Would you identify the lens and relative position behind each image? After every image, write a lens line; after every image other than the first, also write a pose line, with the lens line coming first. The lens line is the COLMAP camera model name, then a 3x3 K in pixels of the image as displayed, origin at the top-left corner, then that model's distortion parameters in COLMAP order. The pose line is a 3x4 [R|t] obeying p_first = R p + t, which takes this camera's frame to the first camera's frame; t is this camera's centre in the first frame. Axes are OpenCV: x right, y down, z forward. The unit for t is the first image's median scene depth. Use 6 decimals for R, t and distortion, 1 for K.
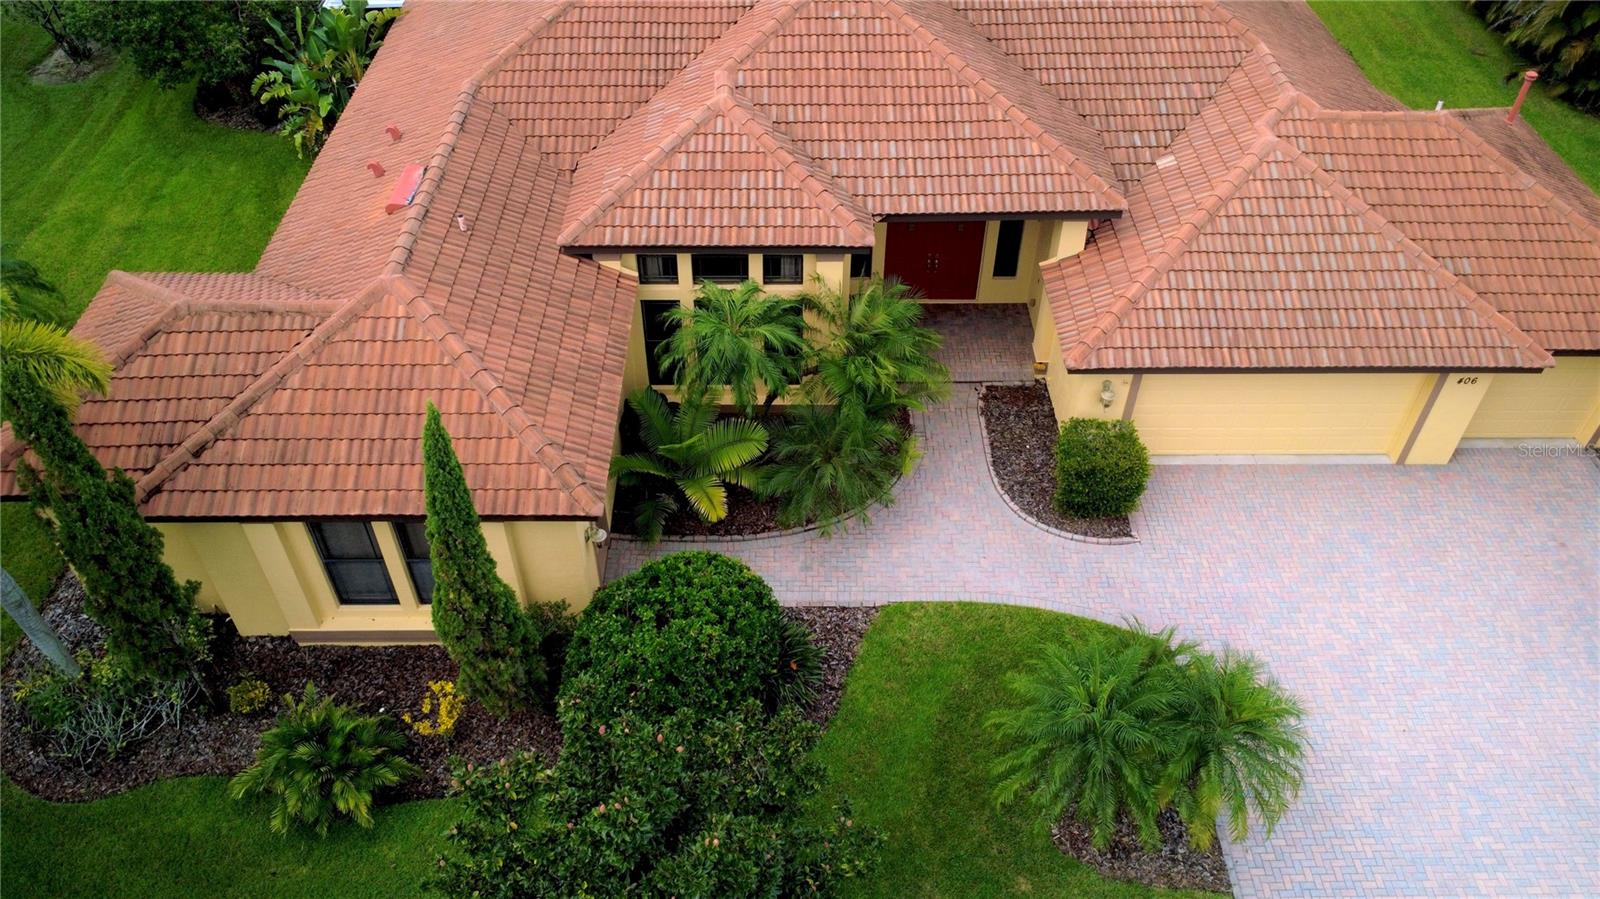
lens RADIAL K [[1167.0, 0, 801.8], [0, 1167.0, 454.0], [0, 0, 1]] dist [-0.001690, -0.000361]
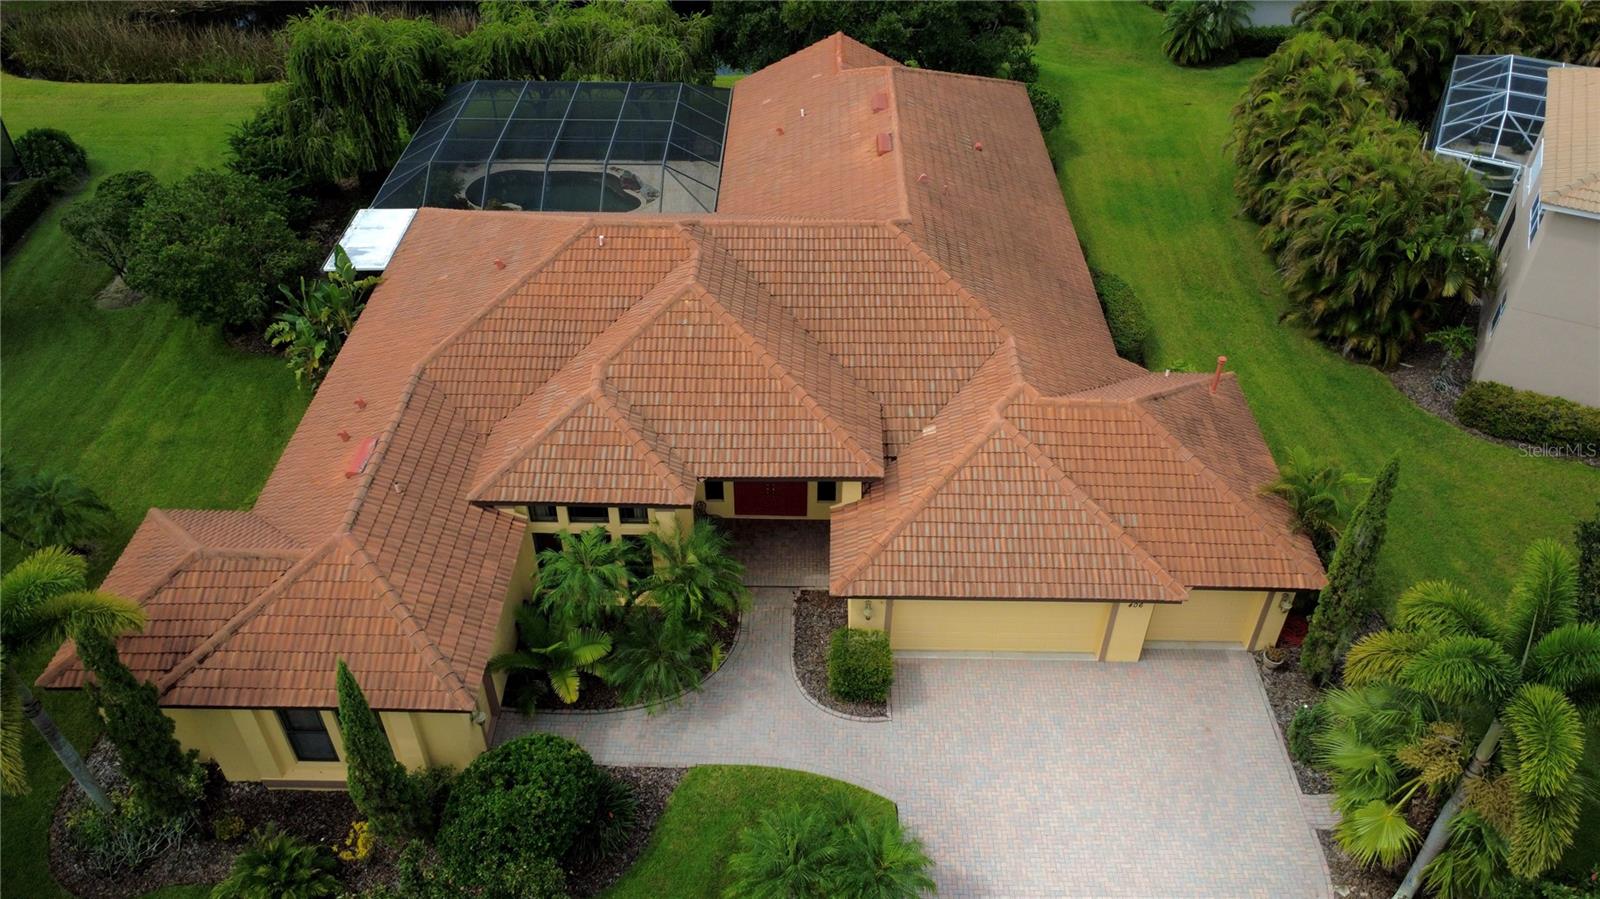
lens RADIAL K [[1167.0, 0, 801.8], [0, 1167.0, 454.0], [0, 0, 1]] dist [-0.001690, -0.000361]
pose [[0.999656, 0.016627, -0.020274, 0.214439], [-0.018029, 0.997312, -0.071022, -0.138794], [0.019039, 0.071363, 0.997269, -0.382291]]
